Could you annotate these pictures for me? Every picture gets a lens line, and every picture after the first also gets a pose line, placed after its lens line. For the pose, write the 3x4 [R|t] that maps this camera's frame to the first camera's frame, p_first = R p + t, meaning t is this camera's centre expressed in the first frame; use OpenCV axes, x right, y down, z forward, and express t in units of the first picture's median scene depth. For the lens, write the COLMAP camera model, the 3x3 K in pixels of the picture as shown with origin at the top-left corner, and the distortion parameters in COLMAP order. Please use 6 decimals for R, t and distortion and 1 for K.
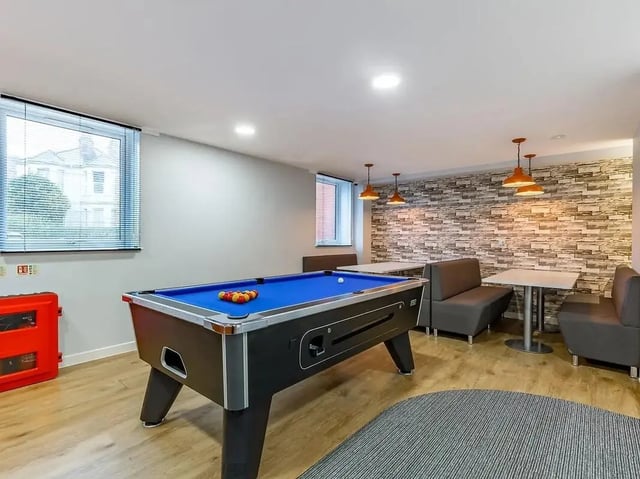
lens RADIAL K [[327.0, 0, 319.1], [0, 327.0, 238.7], [0, 0, 1]] dist [-0.002338, -0.002696]
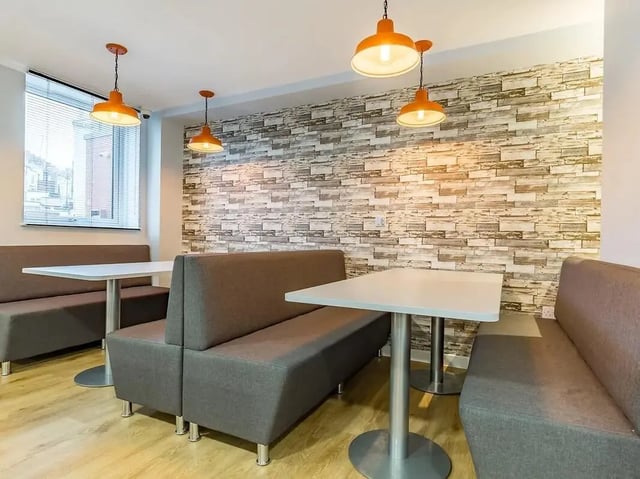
lens RADIAL K [[375.1, 0, 320.5], [0, 375.1, 240.5], [0, 0, 1]] dist [-0.018797, -0.001913]
pose [[0.969041, 0.009271, 0.246728, 0.328240], [-0.010377, 0.999941, 0.003183, 0.047815], [-0.246684, -0.005645, 0.969080, 0.442261]]
